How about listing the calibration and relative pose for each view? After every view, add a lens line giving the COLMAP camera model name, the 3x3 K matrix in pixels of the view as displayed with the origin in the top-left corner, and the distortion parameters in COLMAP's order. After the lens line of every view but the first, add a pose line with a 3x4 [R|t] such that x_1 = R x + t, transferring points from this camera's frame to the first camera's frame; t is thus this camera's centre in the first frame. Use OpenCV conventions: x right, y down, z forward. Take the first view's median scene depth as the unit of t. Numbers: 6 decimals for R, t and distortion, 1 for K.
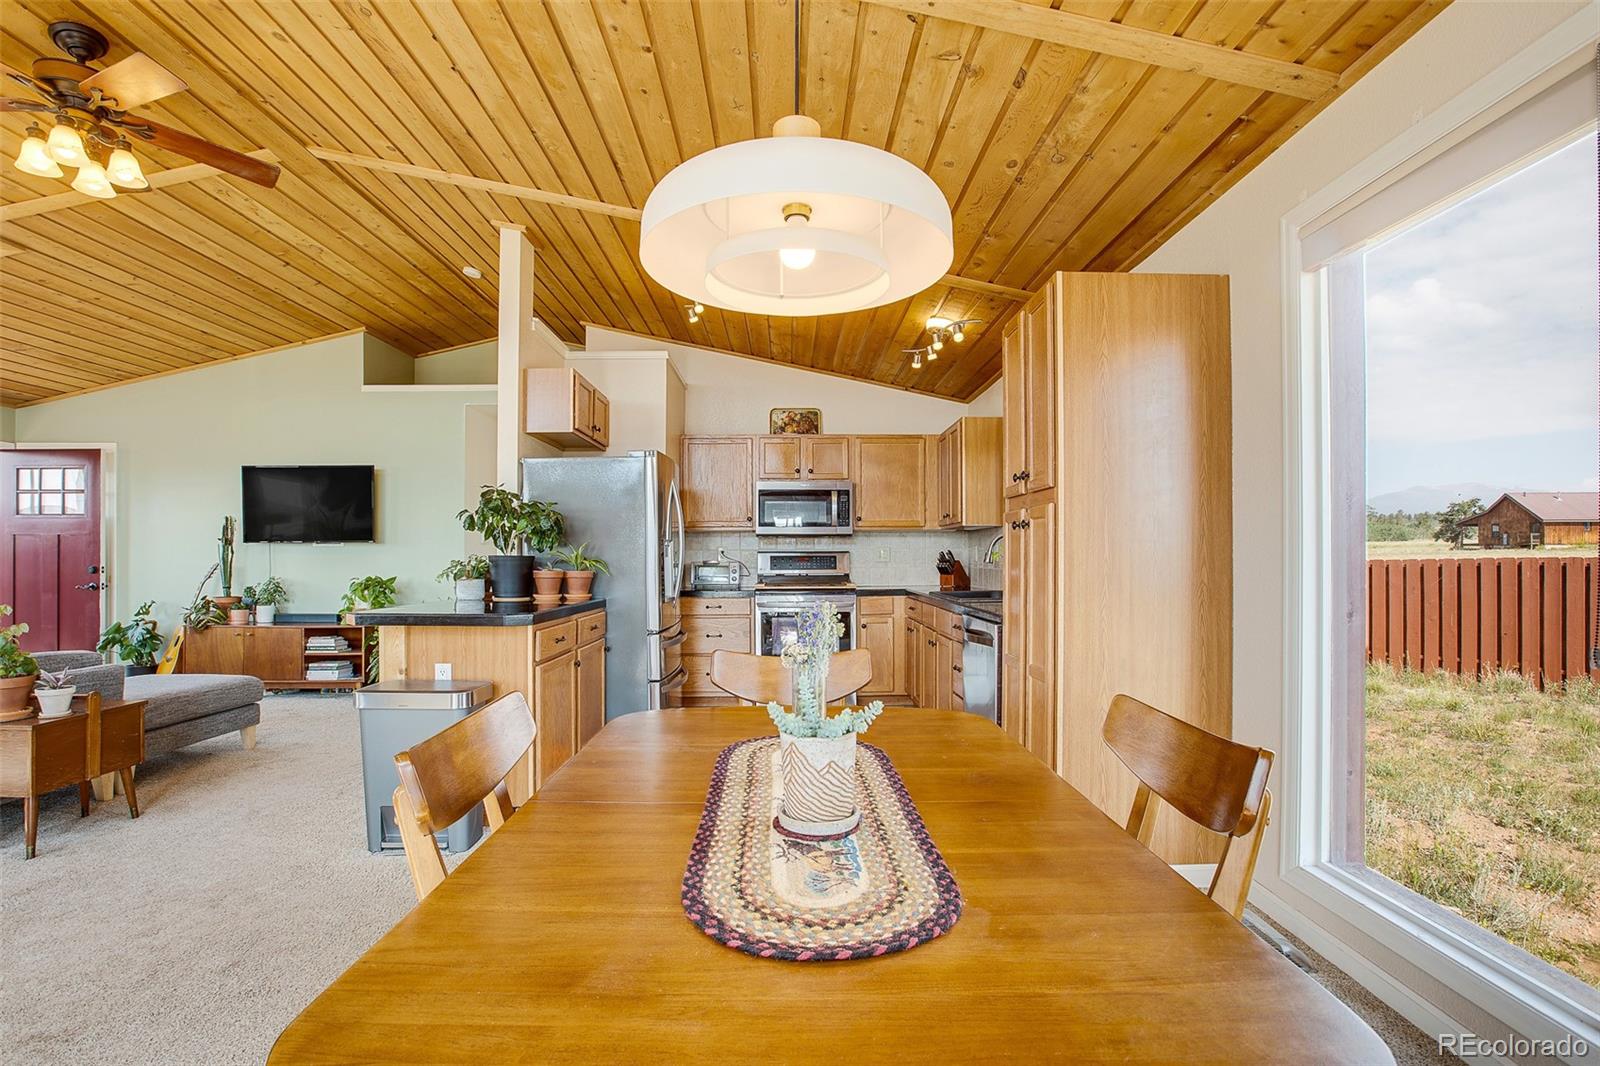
lens RADIAL K [[759.5, 0, 793.6], [0, 759.5, 549.0], [0, 0, 1]] dist [-0.034452, 0.016486]
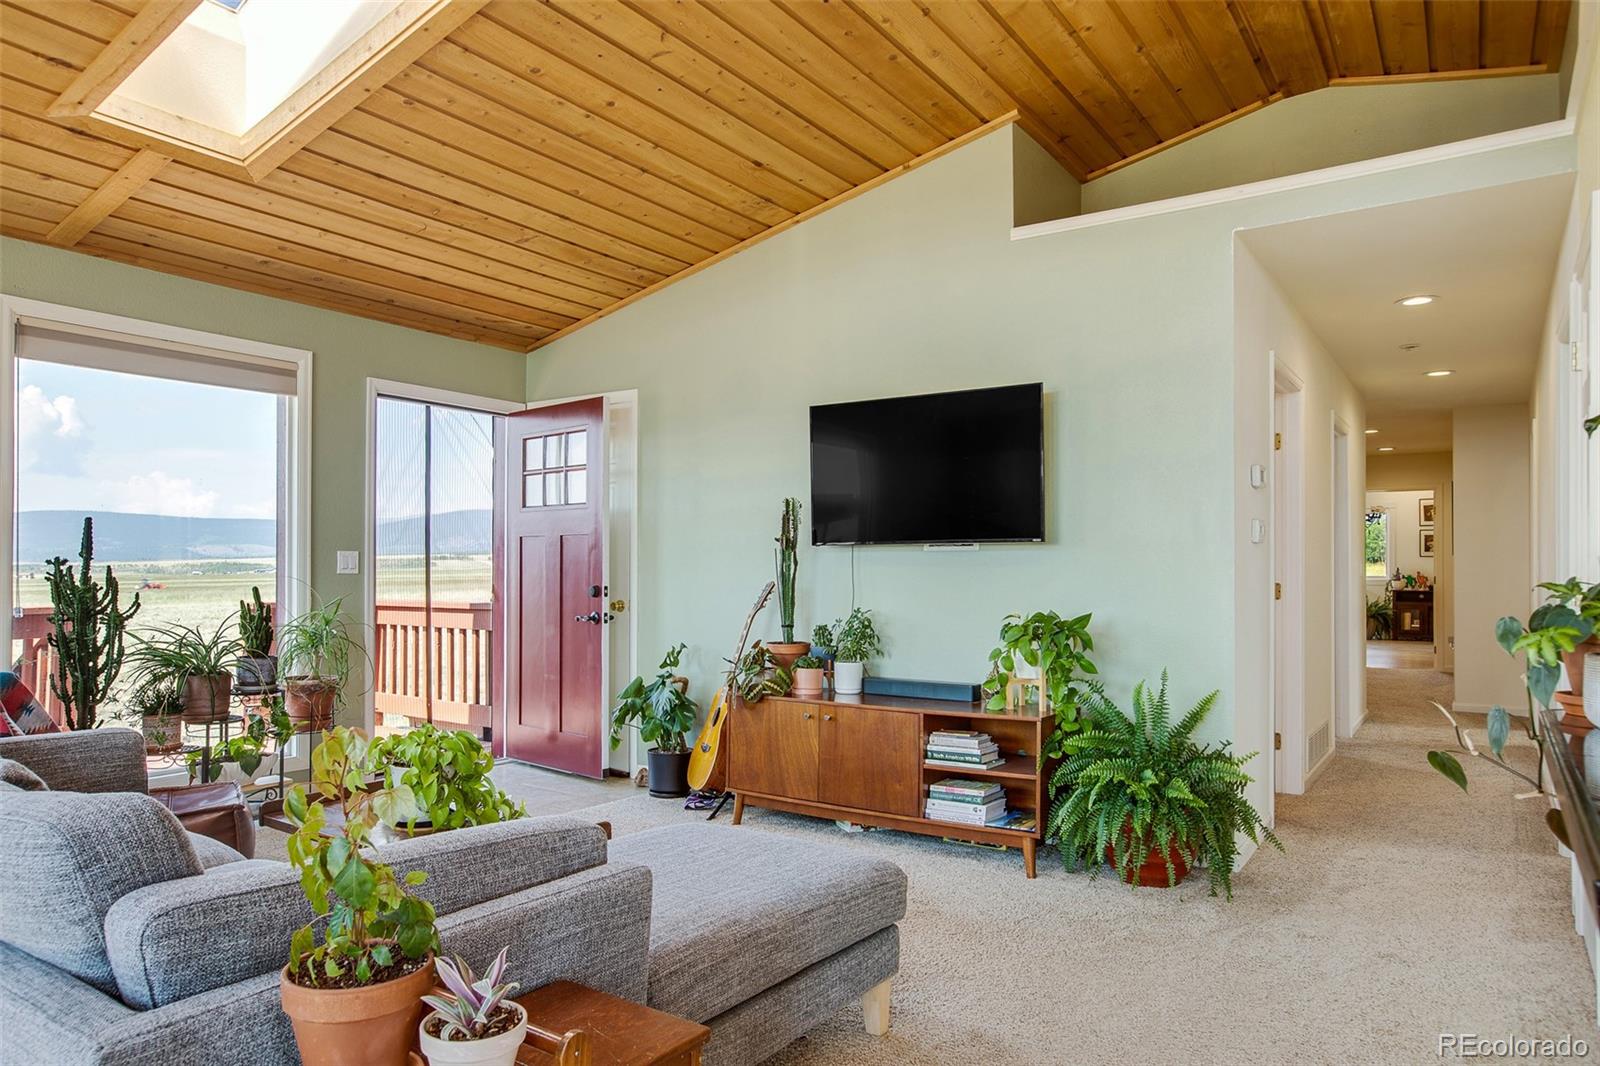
lens RADIAL K [[1065.9, 0, 798.6], [0, 1065.9, 537.2], [0, 0, 1]] dist [-0.001503, 0.000080]
pose [[0.832182, -0.015649, -0.554282, -0.311876], [0.002879, 0.999710, -0.023903, 0.004372], [0.554496, 0.018295, 0.831986, 0.345461]]
